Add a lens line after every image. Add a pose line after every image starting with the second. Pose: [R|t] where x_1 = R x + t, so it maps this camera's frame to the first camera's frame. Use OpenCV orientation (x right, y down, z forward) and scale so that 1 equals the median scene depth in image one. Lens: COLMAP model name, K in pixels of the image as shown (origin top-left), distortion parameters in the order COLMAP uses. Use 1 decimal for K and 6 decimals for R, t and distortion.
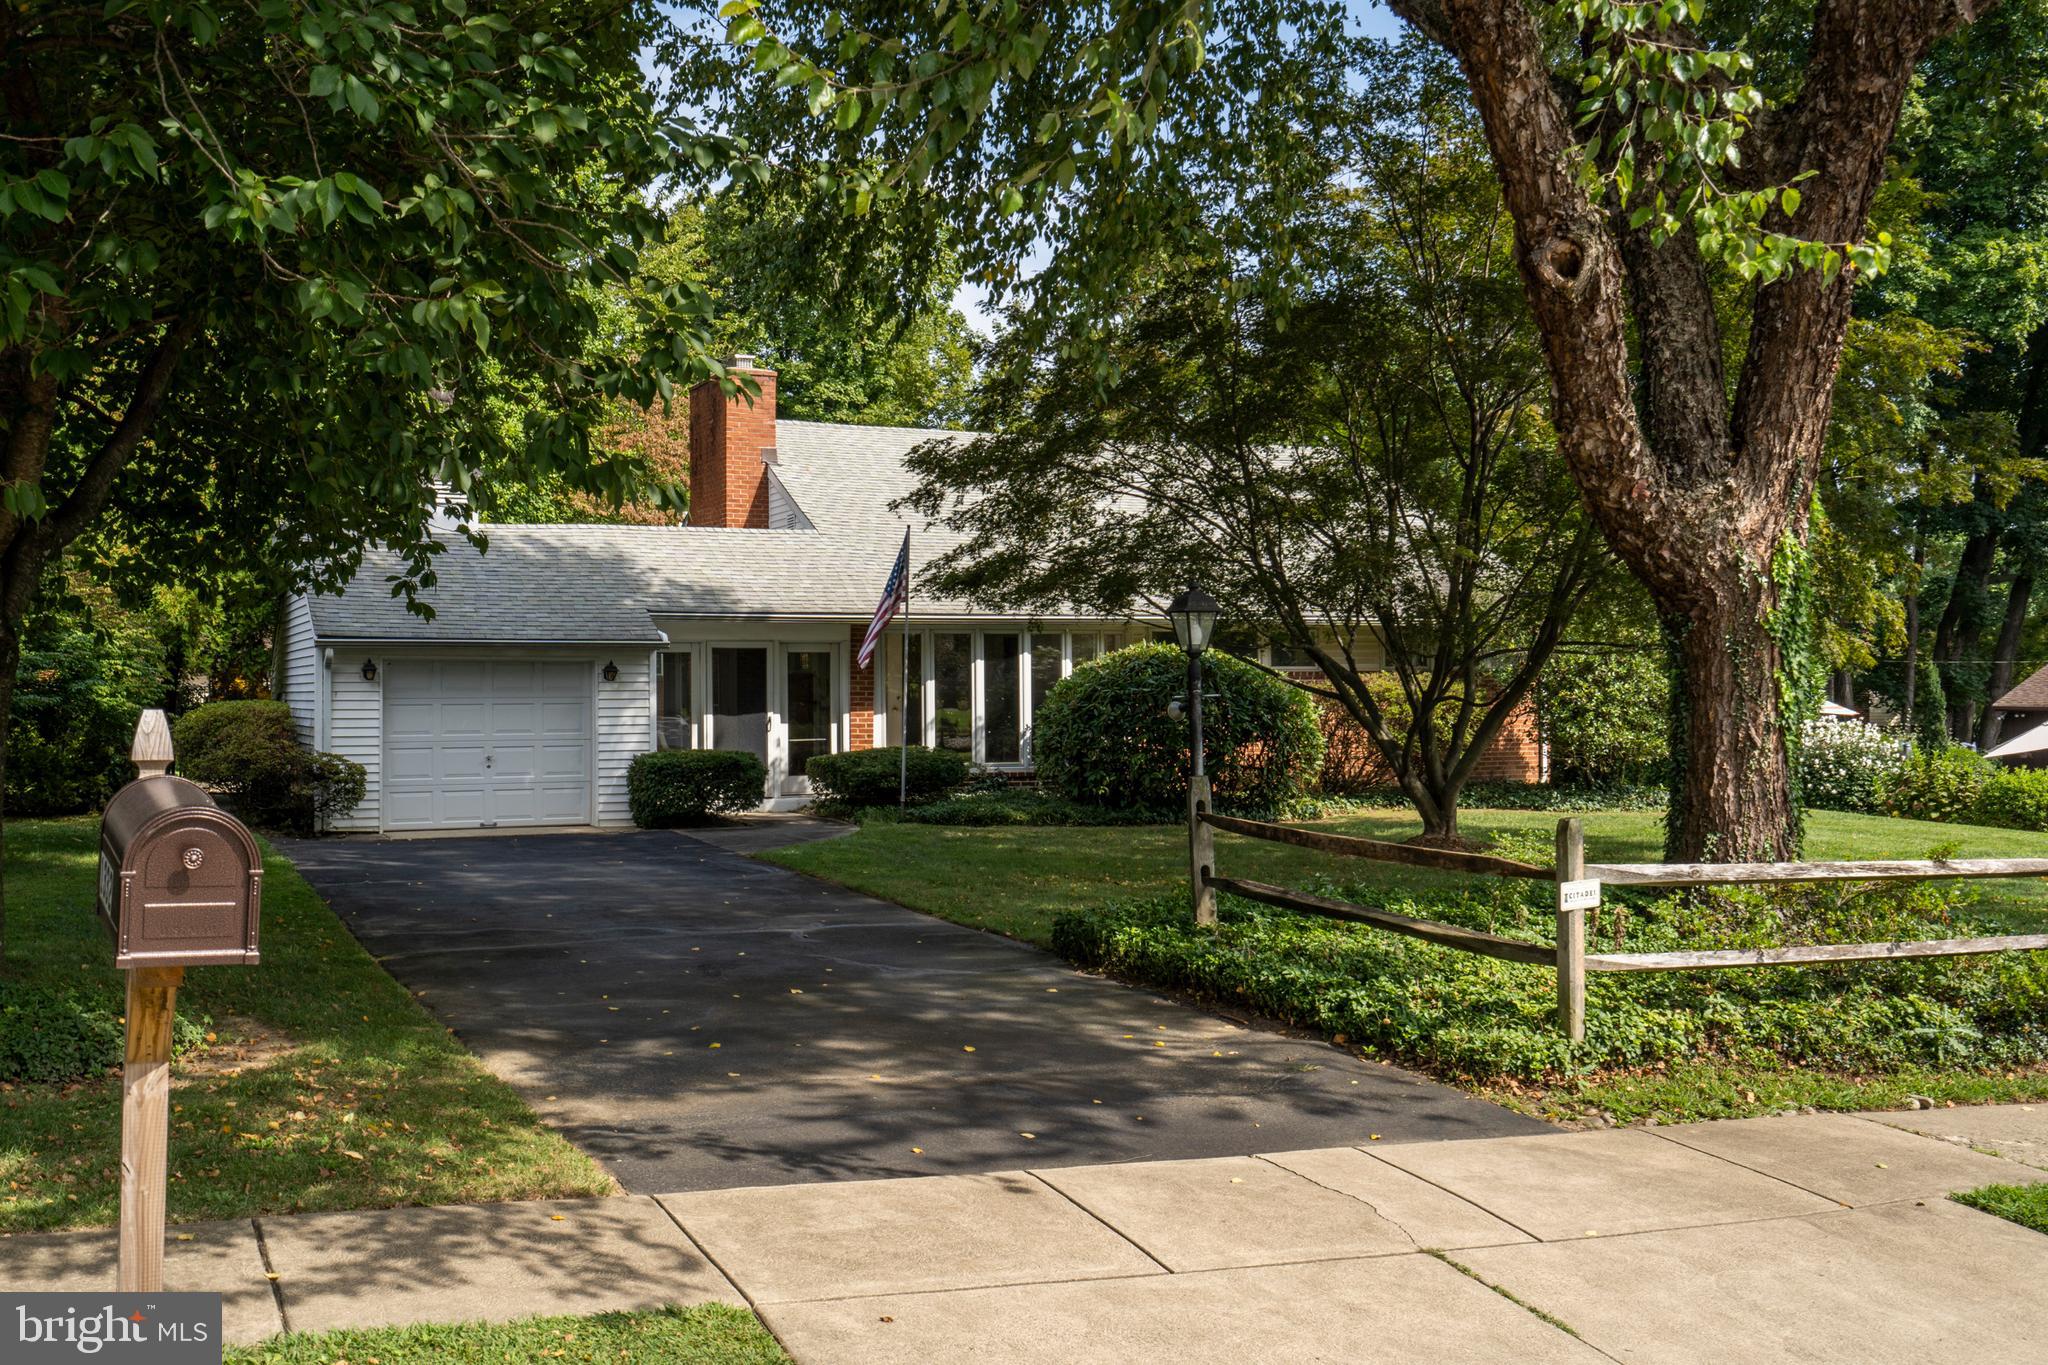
lens RADIAL K [[2103.6, 0, 1024.0], [0, 2103.6, 682.5], [0, 0, 1]] dist [-0.003201, -0.007003]
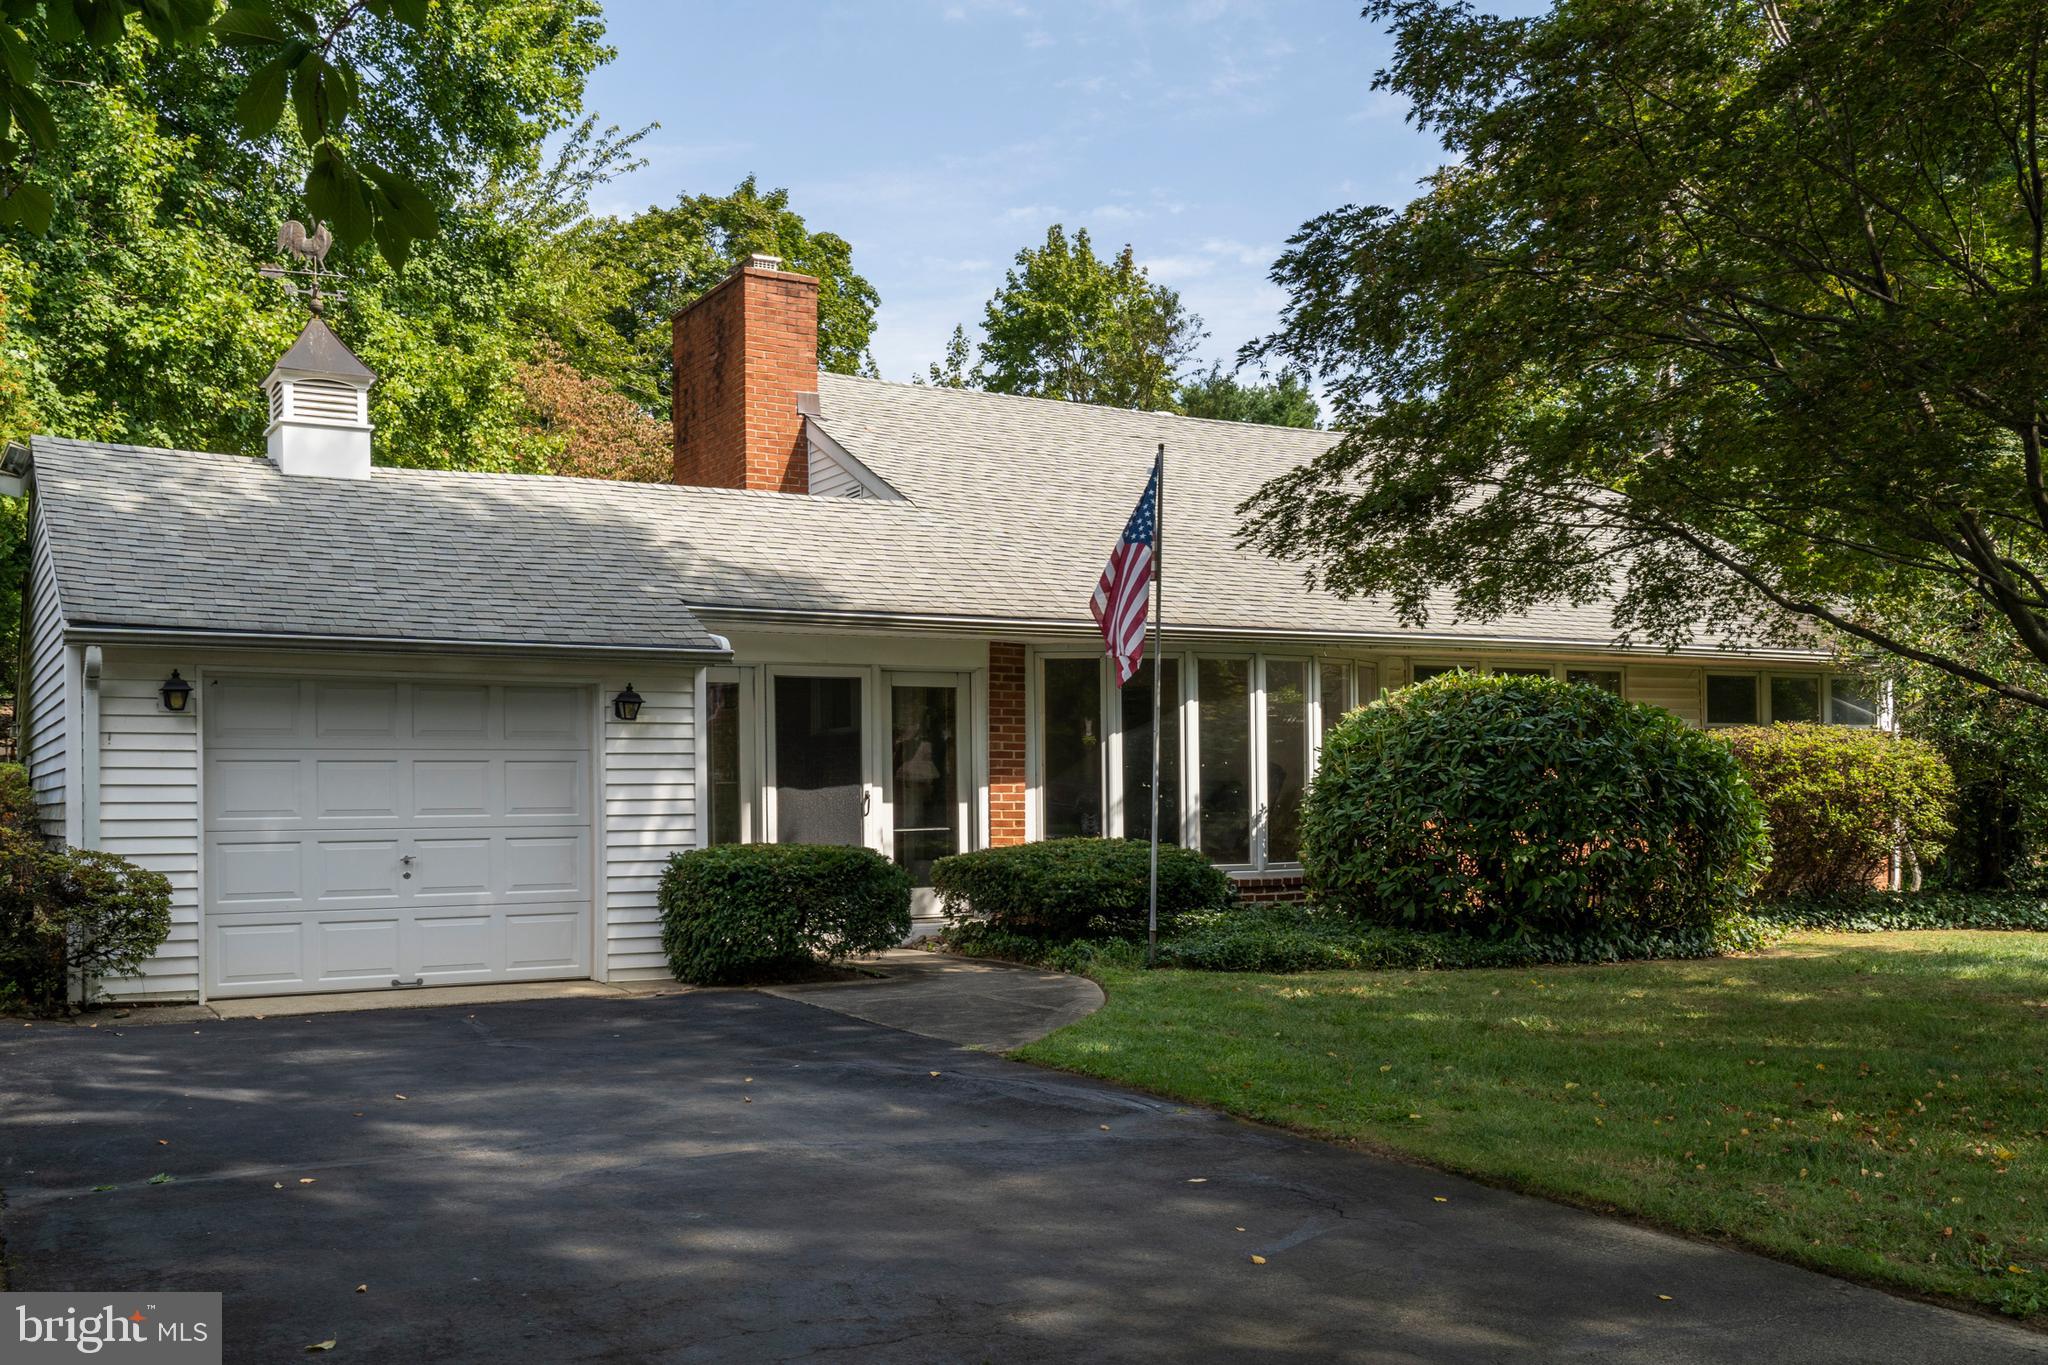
lens RADIAL K [[1958.0, 0, 1023.2], [0, 1958.0, 818.8], [0, 0, 1]] dist [0.001909, 0.013162]
pose [[0.995150, -0.005829, 0.098200, -0.141926], [0.005021, 0.999952, 0.008471, 0.021213], [-0.098244, -0.007937, 0.995131, 0.468369]]
